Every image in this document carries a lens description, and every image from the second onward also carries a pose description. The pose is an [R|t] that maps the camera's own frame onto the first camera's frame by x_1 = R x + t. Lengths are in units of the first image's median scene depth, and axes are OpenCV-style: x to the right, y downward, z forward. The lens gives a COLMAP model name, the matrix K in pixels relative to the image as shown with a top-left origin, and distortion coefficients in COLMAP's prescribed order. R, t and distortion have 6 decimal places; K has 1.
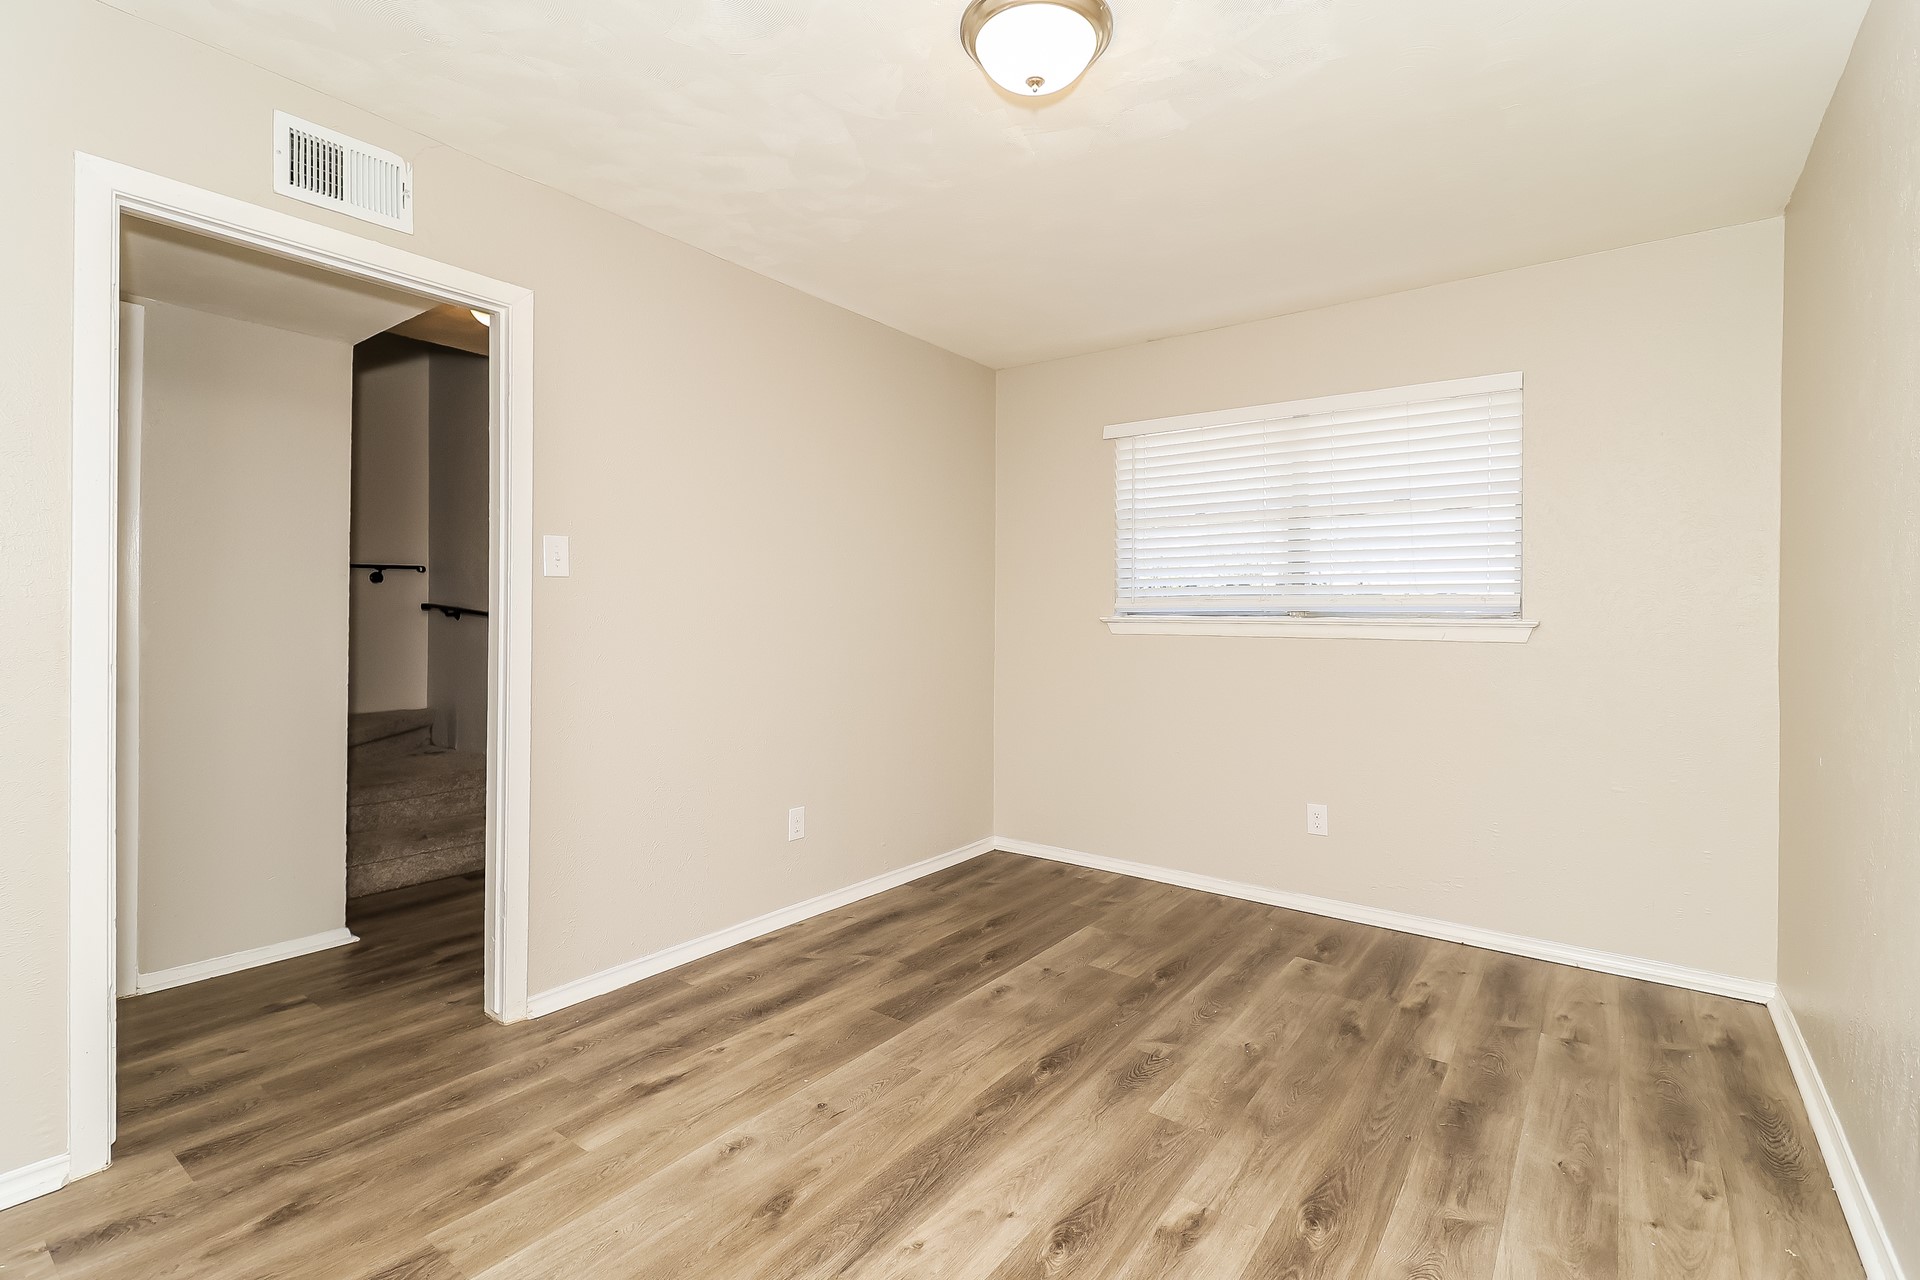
lens RADIAL K [[872.6, 0, 983.7], [0, 872.6, 618.7], [0, 0, 1]] dist [0.016315, -0.001399]
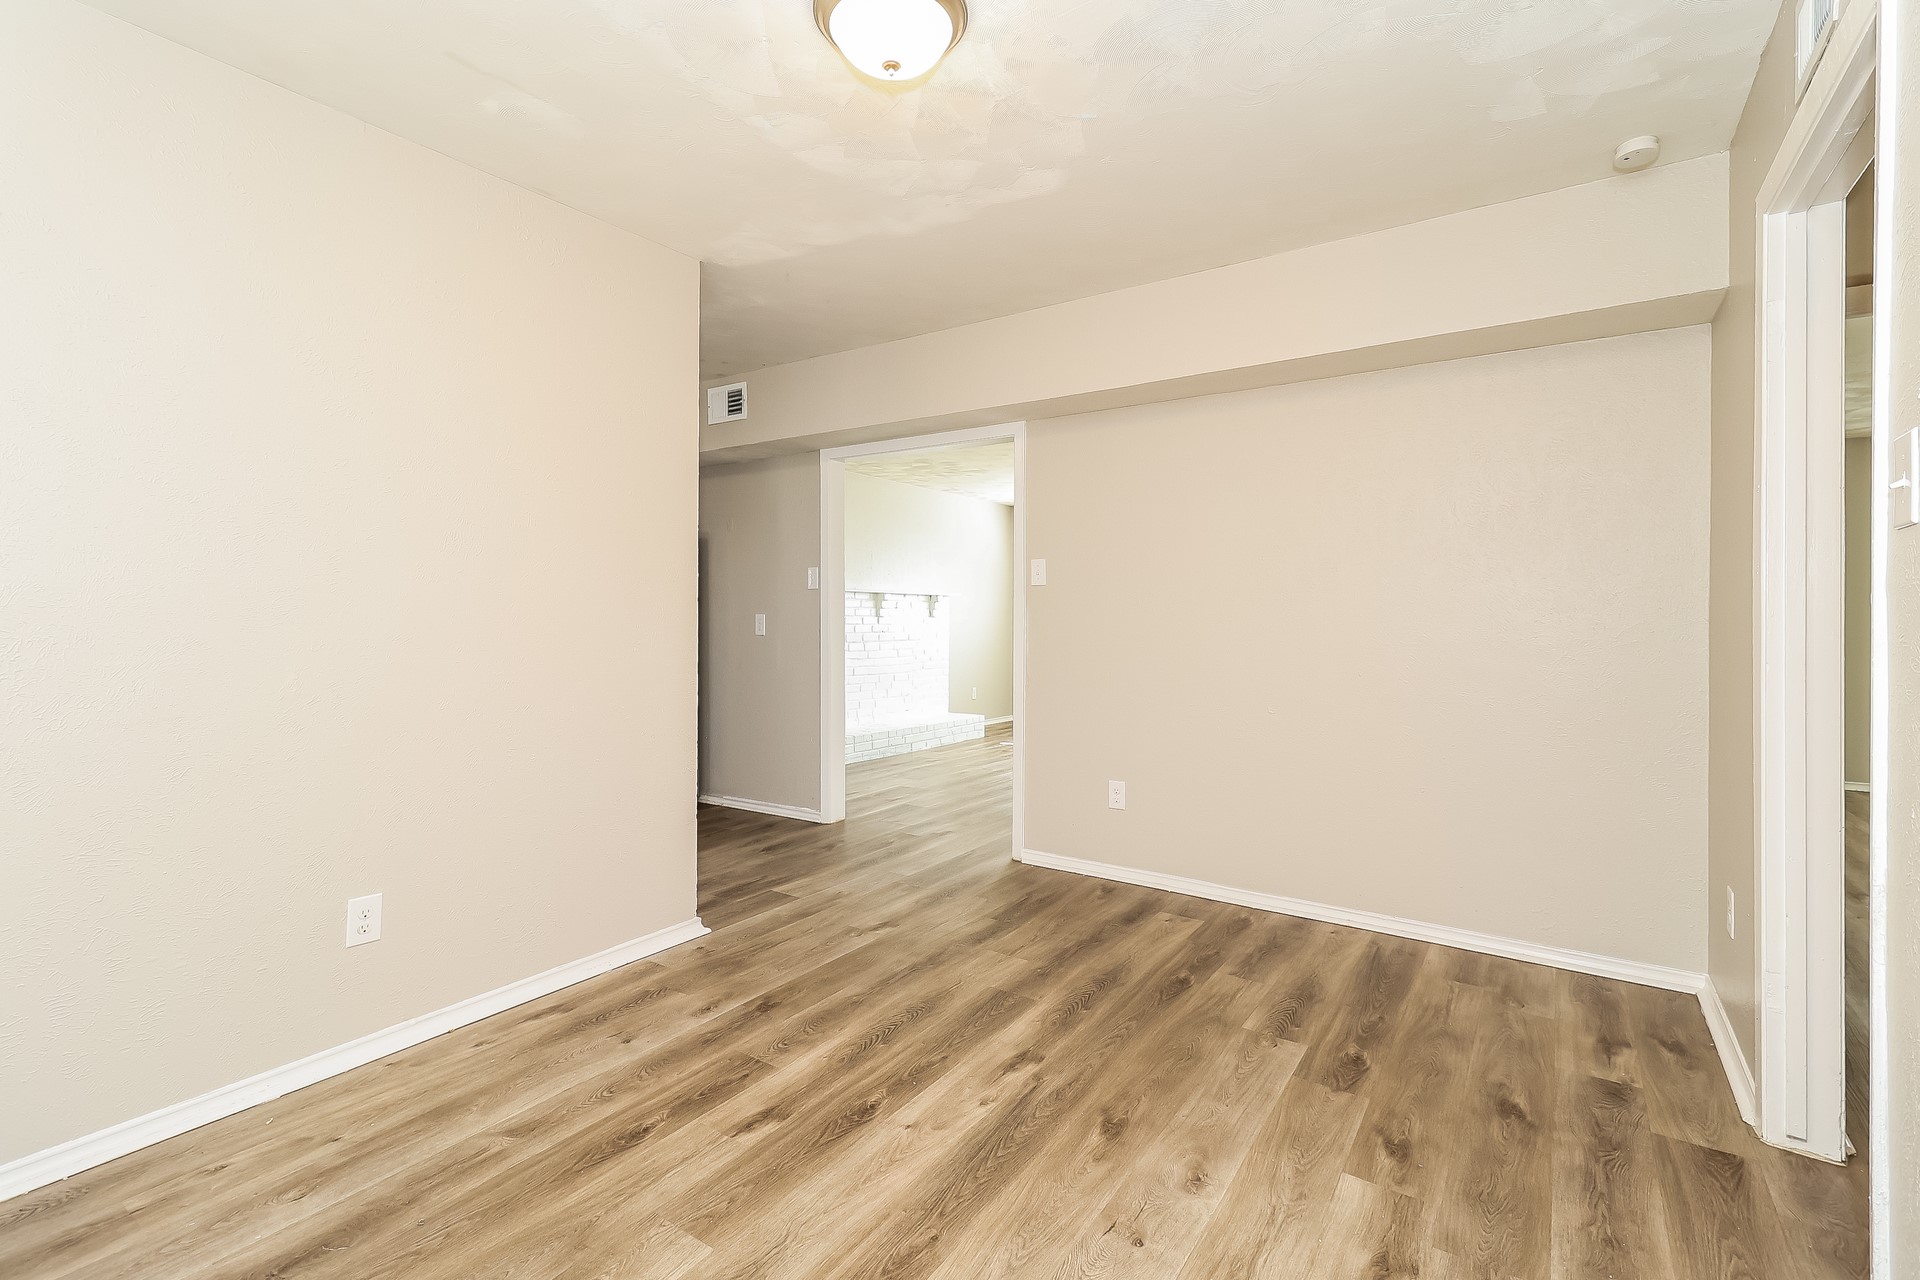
lens RADIAL K [[872.6, 0, 983.7], [0, 872.6, 618.7], [0, 0, 1]] dist [0.016315, -0.001399]
pose [[-0.999071, -0.011171, -0.041616, -0.012519], [-0.011616, 0.999878, 0.010477, -0.001402], [0.041494, 0.010951, -0.999079, 2.039066]]
